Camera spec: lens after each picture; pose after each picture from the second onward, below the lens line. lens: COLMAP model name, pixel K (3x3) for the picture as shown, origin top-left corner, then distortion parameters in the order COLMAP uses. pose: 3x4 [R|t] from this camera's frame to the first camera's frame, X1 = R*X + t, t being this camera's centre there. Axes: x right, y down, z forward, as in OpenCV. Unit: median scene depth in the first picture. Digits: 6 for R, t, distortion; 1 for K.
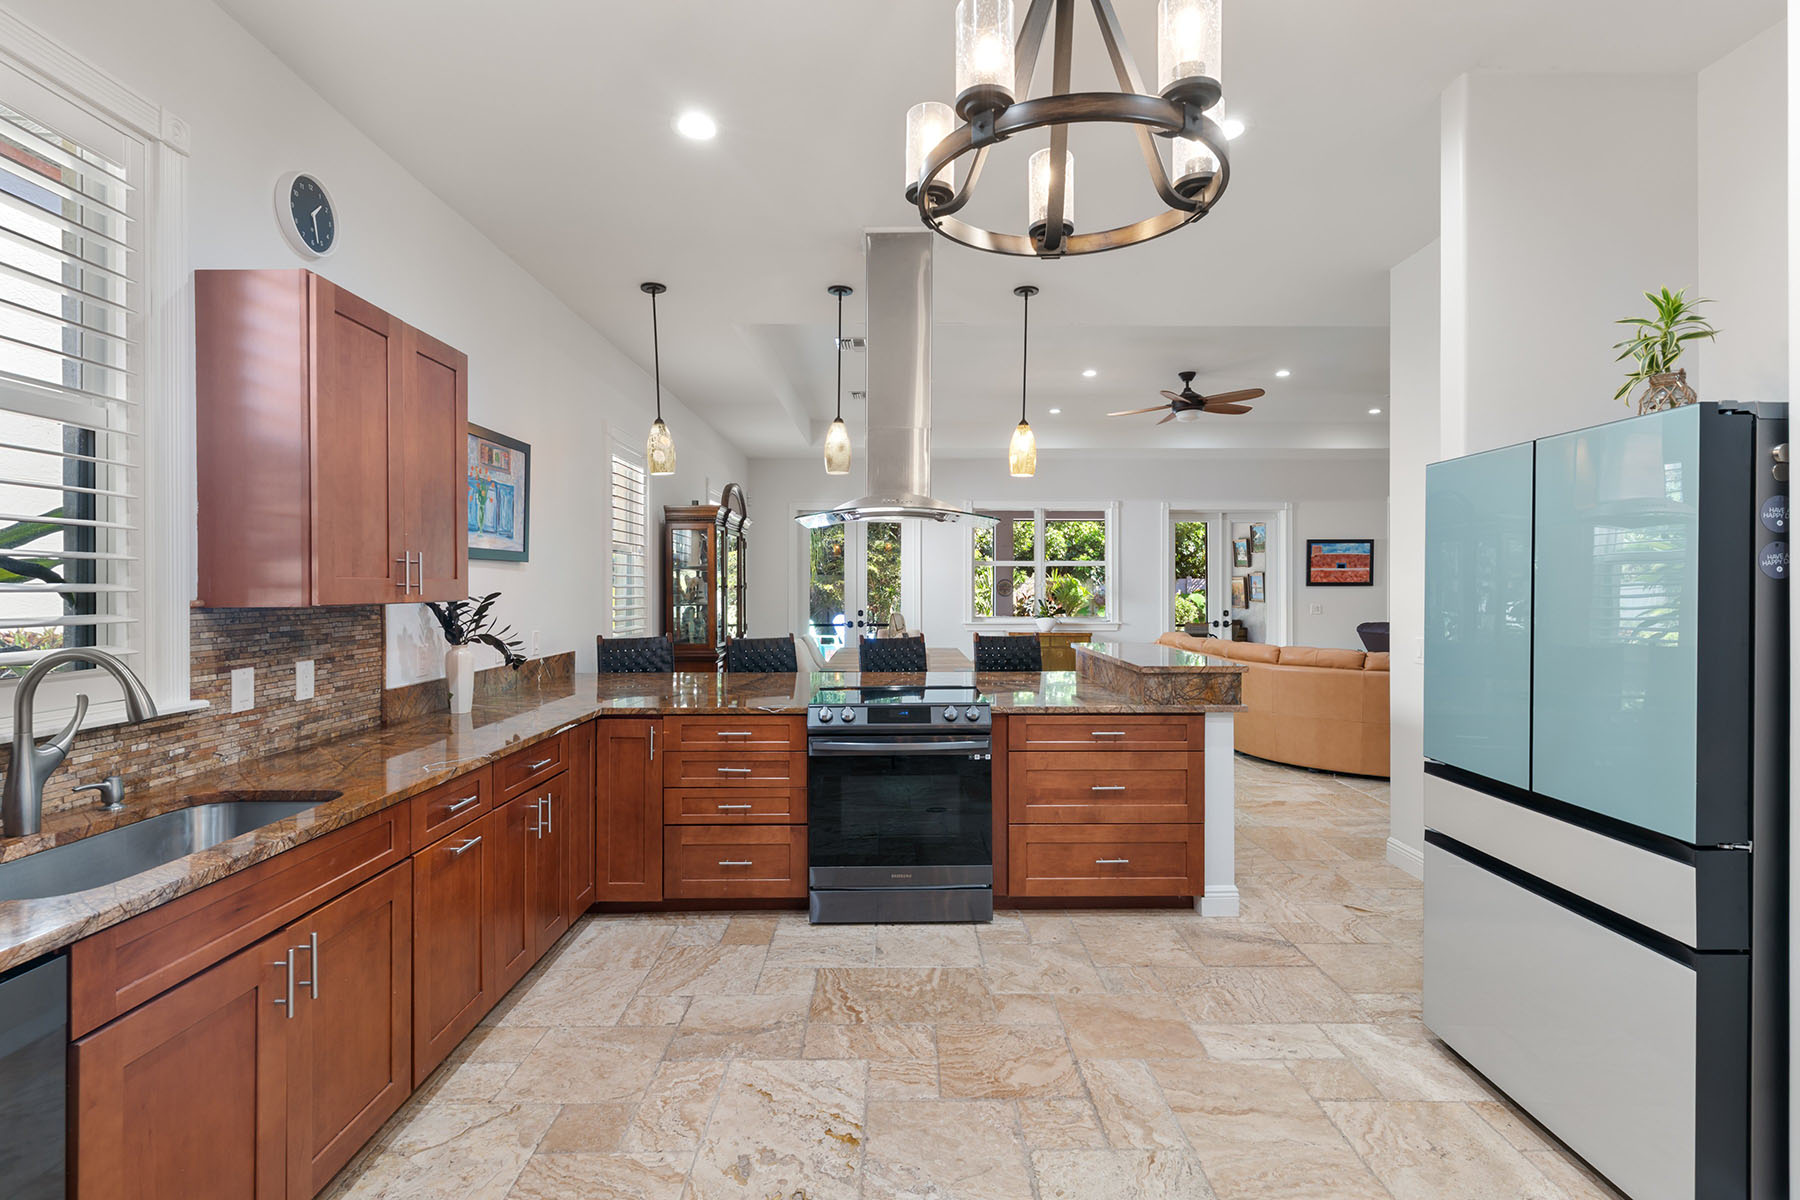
lens RADIAL K [[856.6, 0, 899.5], [0, 856.6, 594.8], [0, 0, 1]] dist [0.005583, -0.000242]
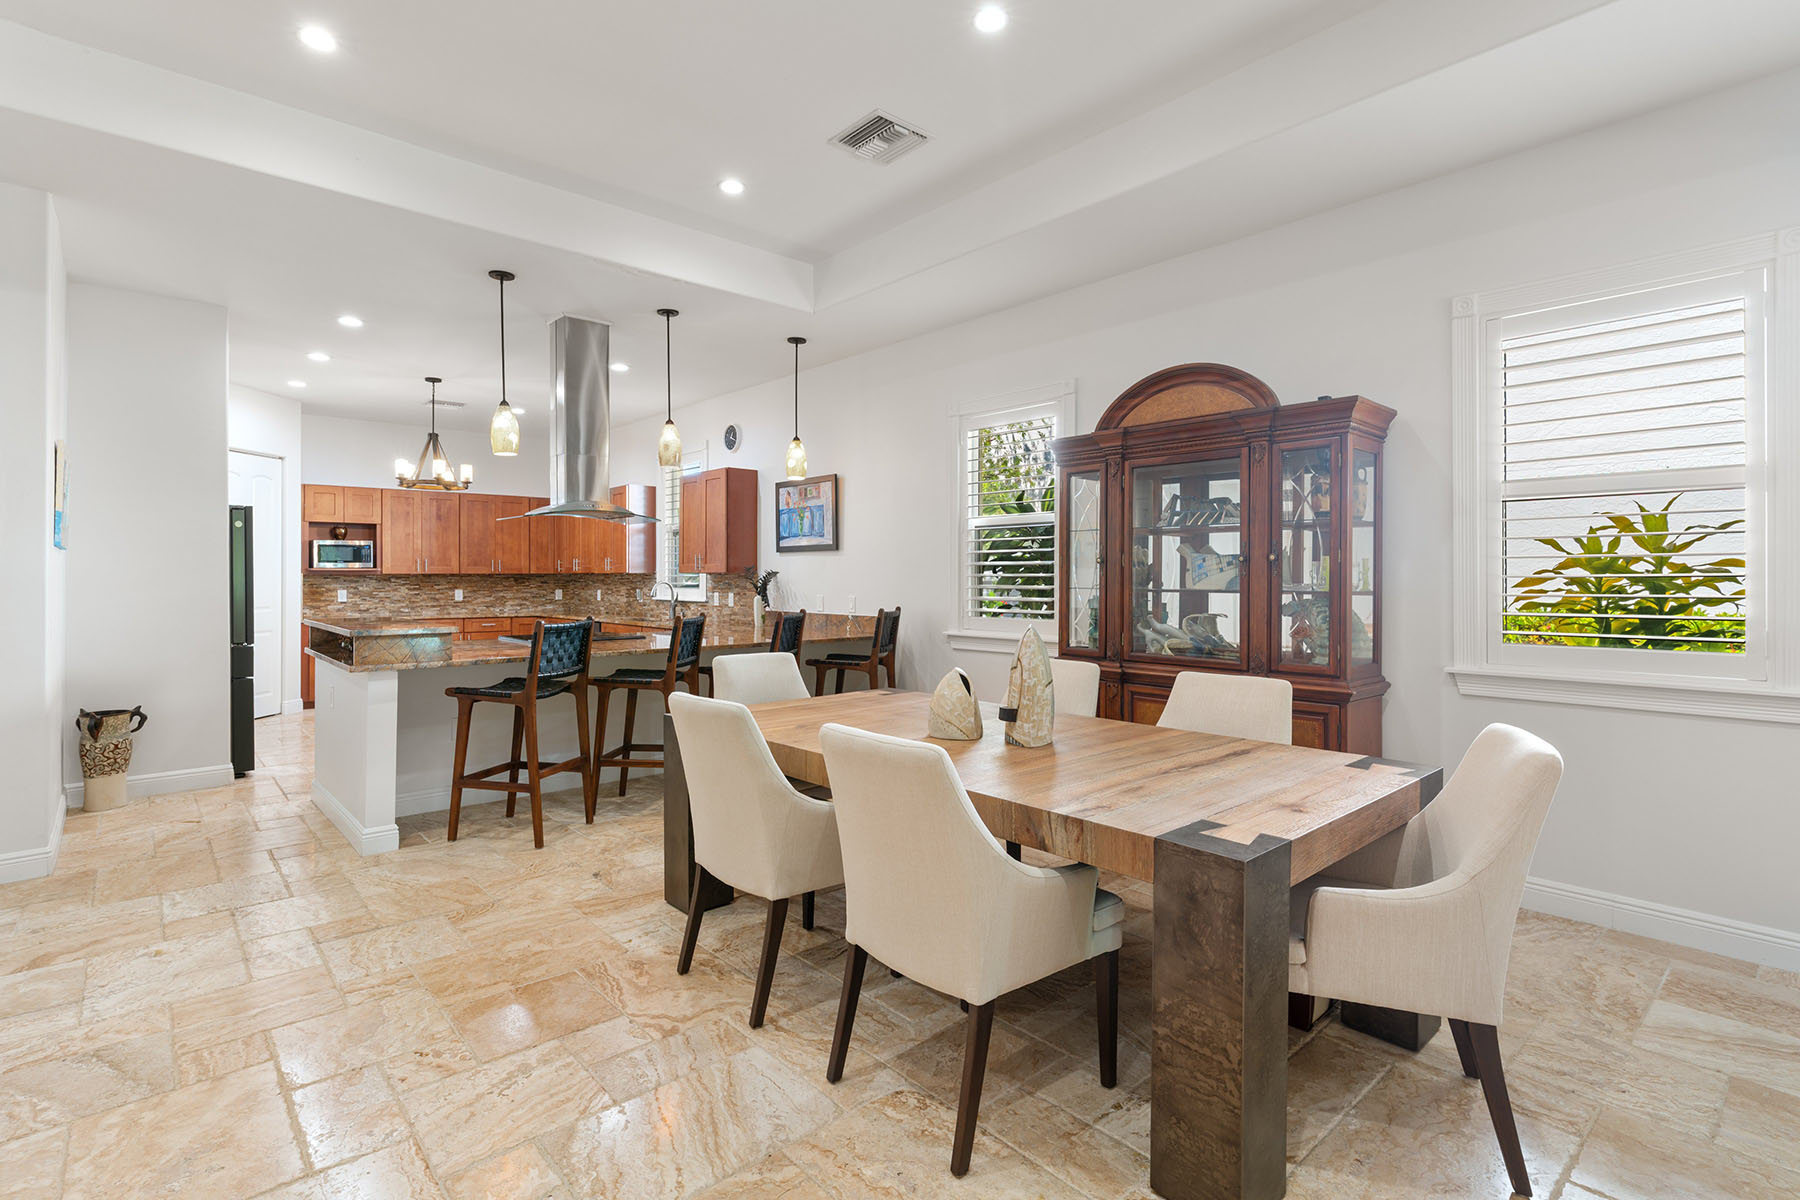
lens RADIAL K [[856.6, 0, 888.5], [0, 856.6, 575.8], [0, 0, 1]] dist [0.005583, -0.000242]
pose [[-0.754582, 0.000743, -0.656205, 0.812815], [-0.005353, 0.999959, 0.007288, -0.005140], [0.656184, 0.009012, -0.754547, 3.560868]]
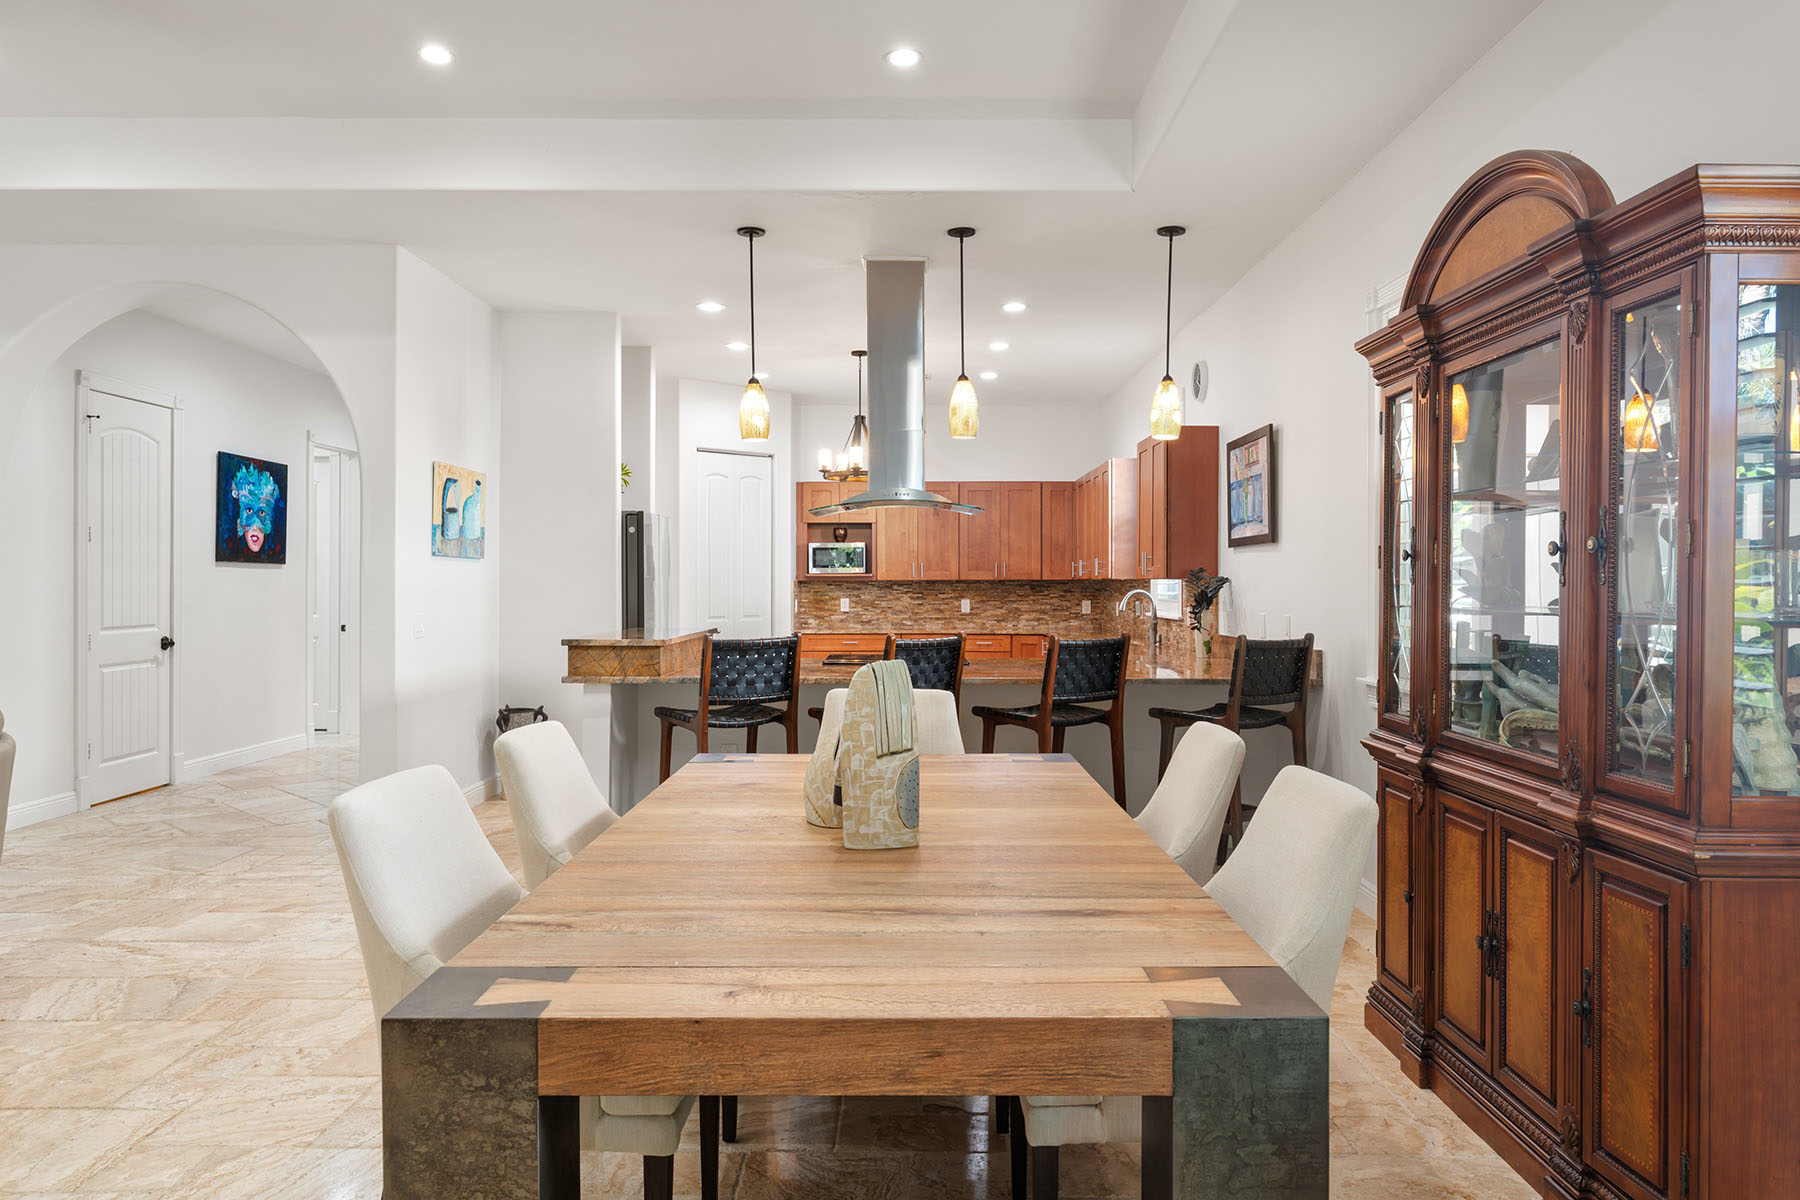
lens RADIAL K [[1206.4, 0, 902.8], [0, 1206.4, 586.6], [0, 0, 1]] dist [-0.002010, 0.002389]
pose [[-0.999962, -0.000031, 0.008735, -0.033022], [0.000079, 0.999920, 0.012621, -0.007471], [-0.008735, 0.012621, -0.999882, 3.830237]]
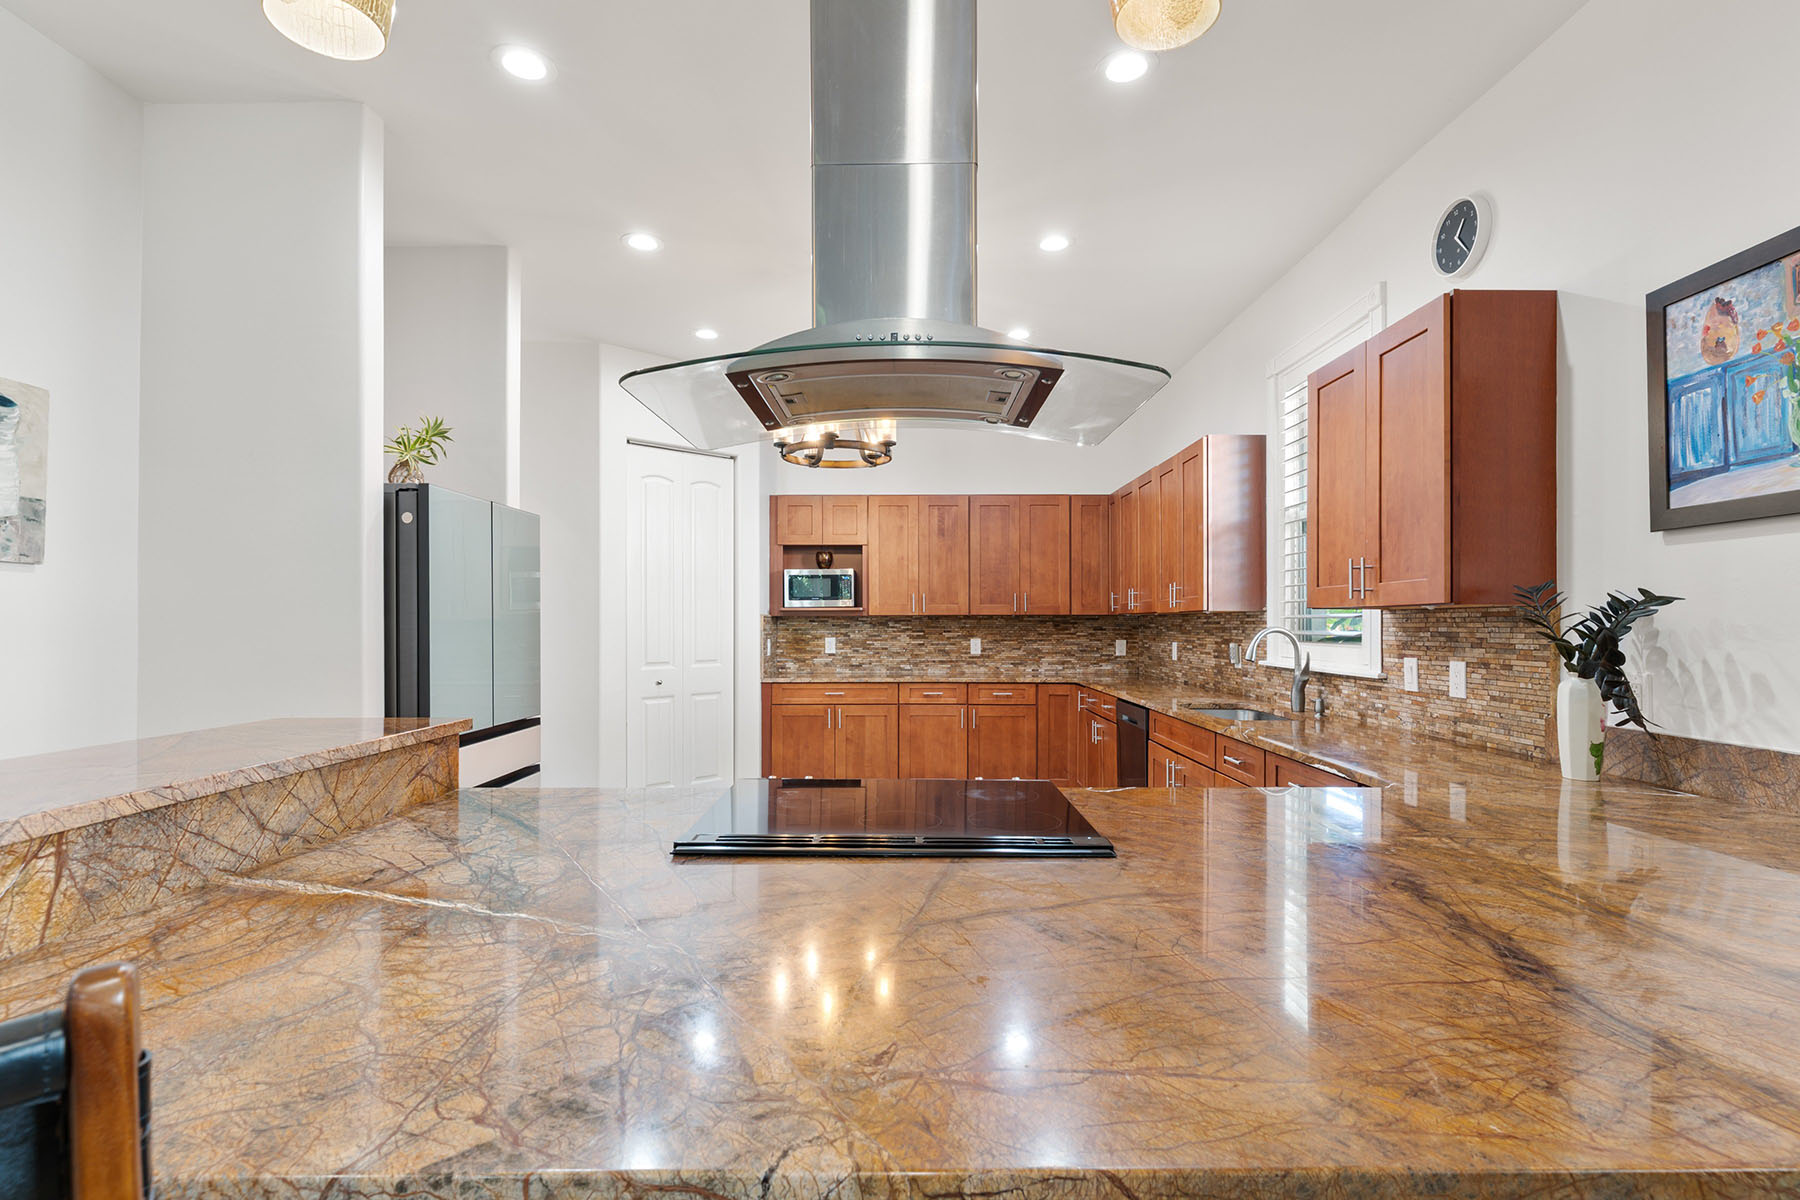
lens RADIAL K [[856.6, 0, 904.9], [0, 856.6, 615.7], [0, 0, 1]] dist [0.005583, -0.000242]
pose [[-1.000000, 0.000561, -0.000728, -0.007758], [0.000559, 0.999996, 0.002704, 0.017405], [0.000730, 0.002704, -0.999996, 2.076931]]
